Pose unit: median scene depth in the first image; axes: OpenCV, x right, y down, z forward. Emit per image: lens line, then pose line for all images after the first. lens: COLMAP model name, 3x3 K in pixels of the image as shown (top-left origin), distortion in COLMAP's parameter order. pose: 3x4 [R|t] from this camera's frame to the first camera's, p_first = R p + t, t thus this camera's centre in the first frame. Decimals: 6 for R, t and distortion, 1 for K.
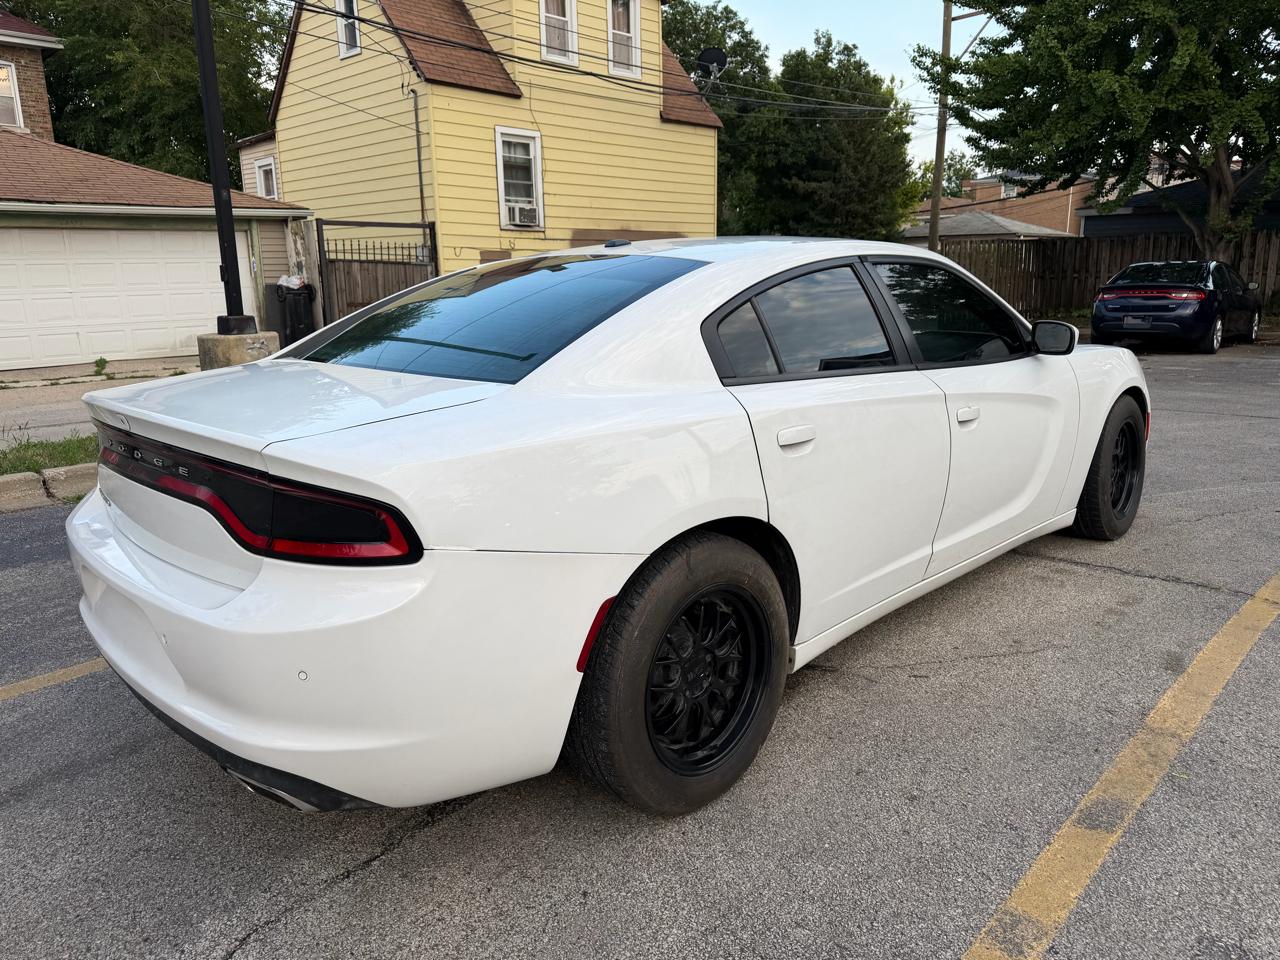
lens RADIAL K [[907.7, 0, 640.5], [0, 907.7, 488.8], [0, 0, 1]] dist [-0.001918, -0.003511]
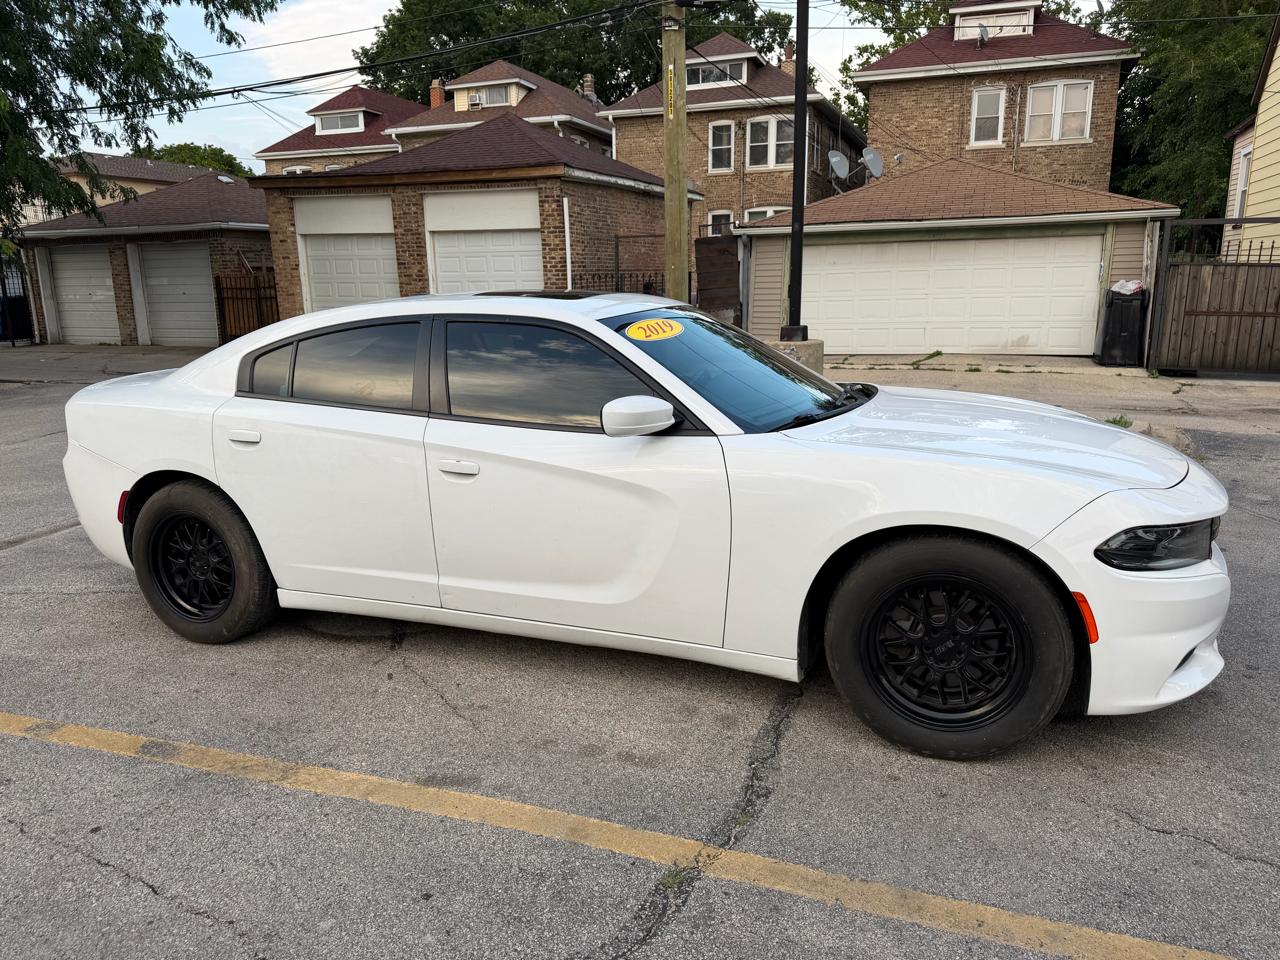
lens RADIAL K [[897.1, 0, 640.0], [0, 897.1, 480.0], [0, 0, 1]] dist [0.059309, -0.081531]
pose [[0.395392, 0.208207, -0.894603, 1.119180], [-0.204747, 0.969442, 0.135132, -0.204149], [0.895402, 0.129737, 0.425939, 0.600169]]
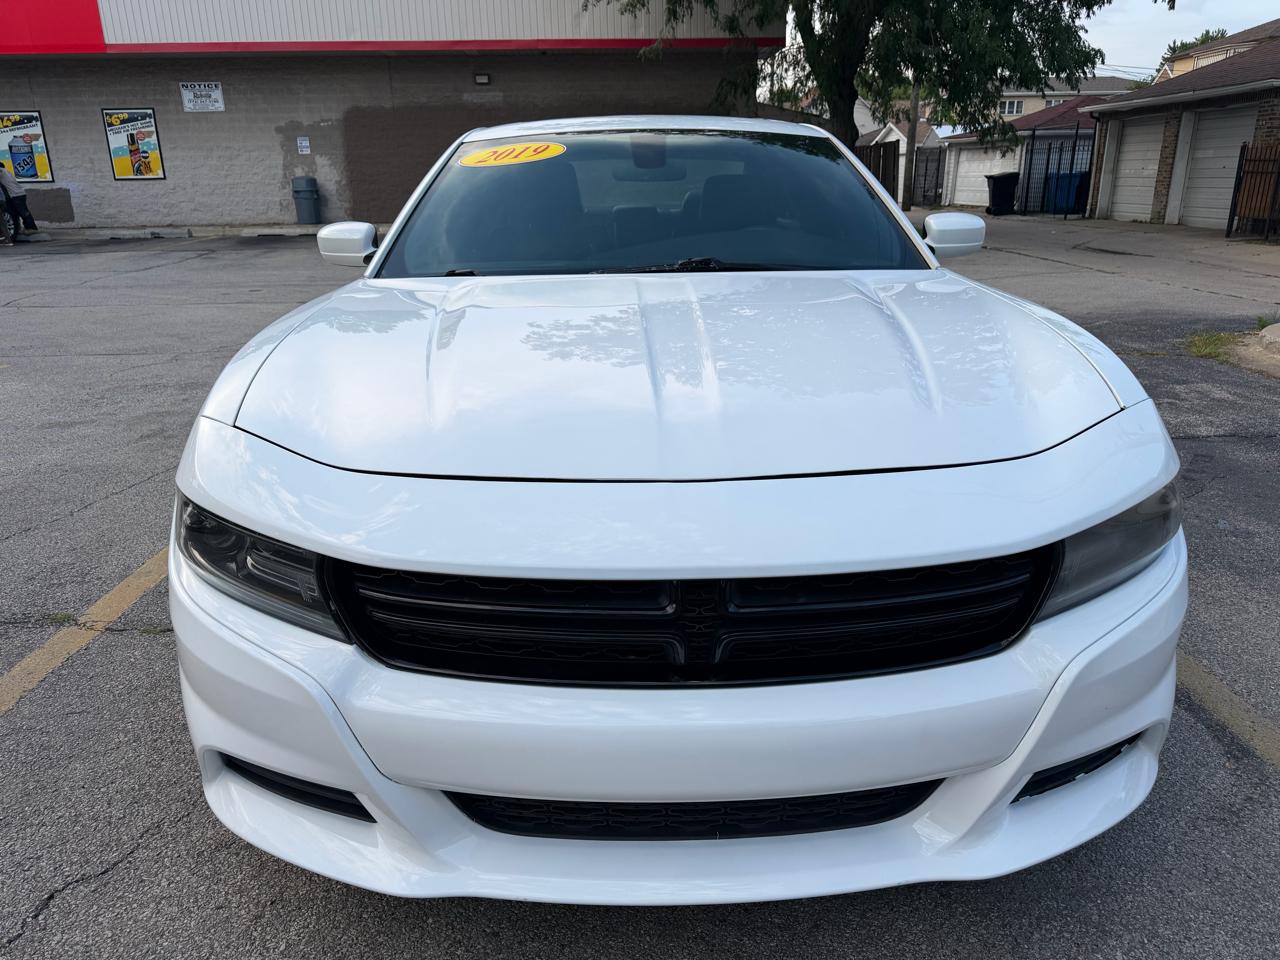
lens RADIAL K [[908.3, 0, 640.0], [0, 908.3, 480.0], [0, 0, 1]] dist [0.025661, -0.028059]
pose [[-0.687977, 0.251412, -0.680794, 0.805461], [-0.145221, 0.871414, 0.468560, -0.378248], [0.711055, 0.421224, -0.563002, 1.590685]]
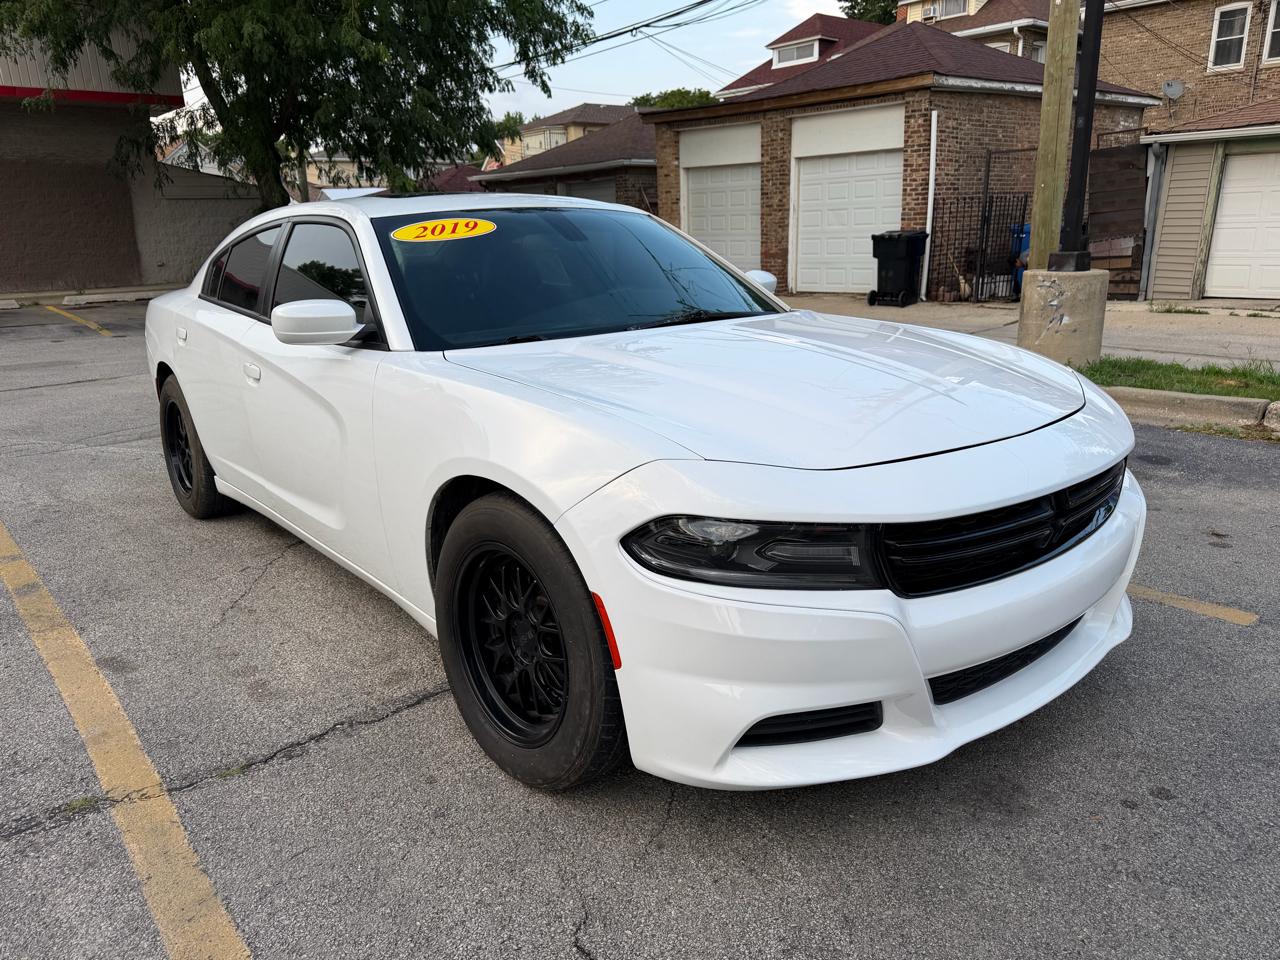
lens RADIAL K [[911.5, 0, 636.3], [0, 911.5, 485.3], [0, 0, 1]] dist [0.010967, -0.011430]
pose [[-0.104977, 0.287997, -0.951860, 1.097421], [-0.205658, 0.930171, 0.304116, -0.299961], [0.972977, 0.227683, -0.038418, 1.211106]]
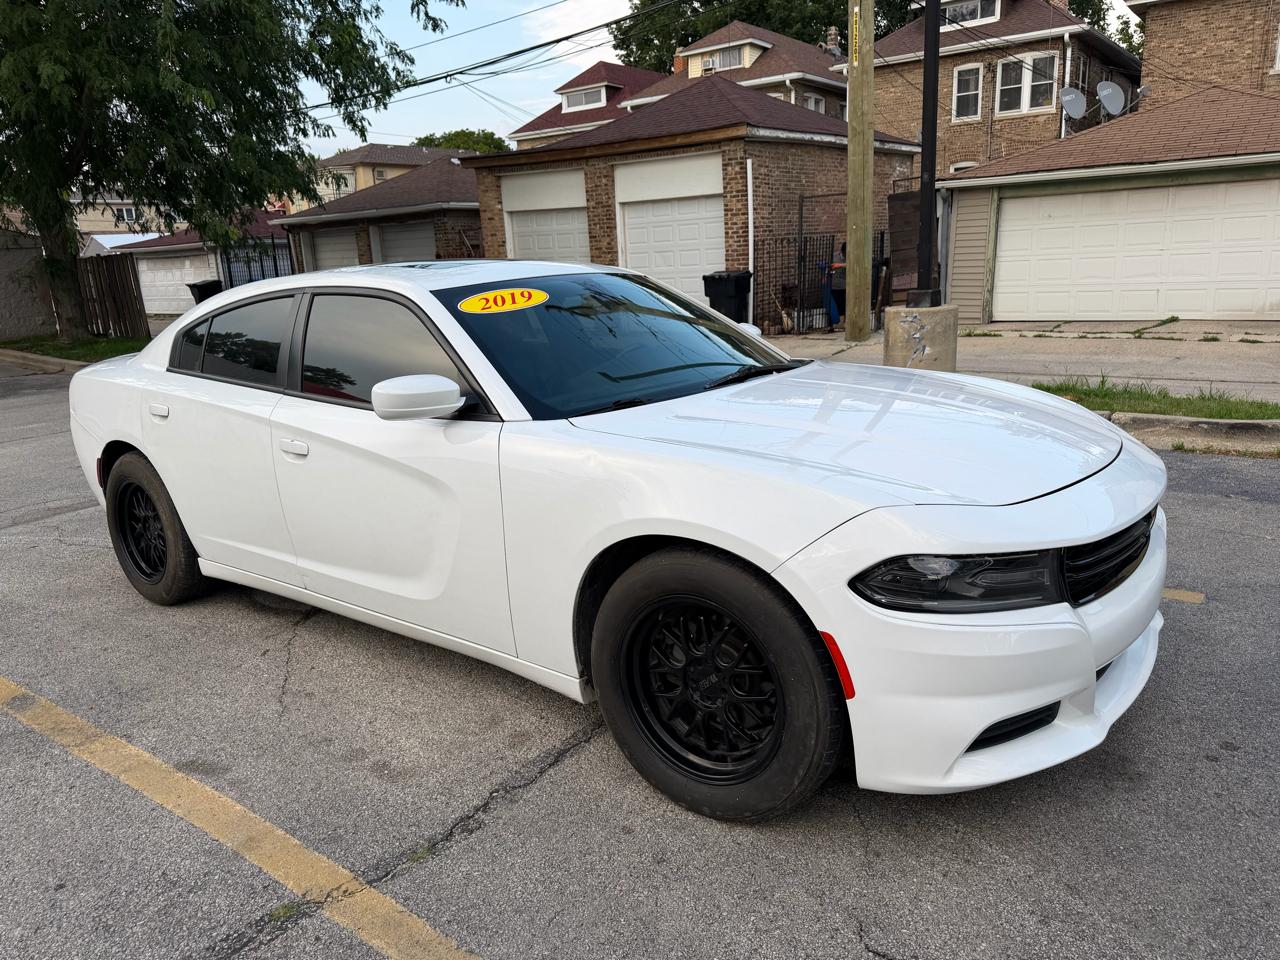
lens RADIAL K [[908.3, 0, 640.0], [0, 908.3, 480.0], [0, 0, 1]] dist [0.025661, -0.028059]
pose [[0.125748, 0.247025, -0.960815, 1.137941], [-0.188882, 0.956749, 0.221259, -0.280899], [0.973915, 0.153658, 0.166968, 0.978129]]
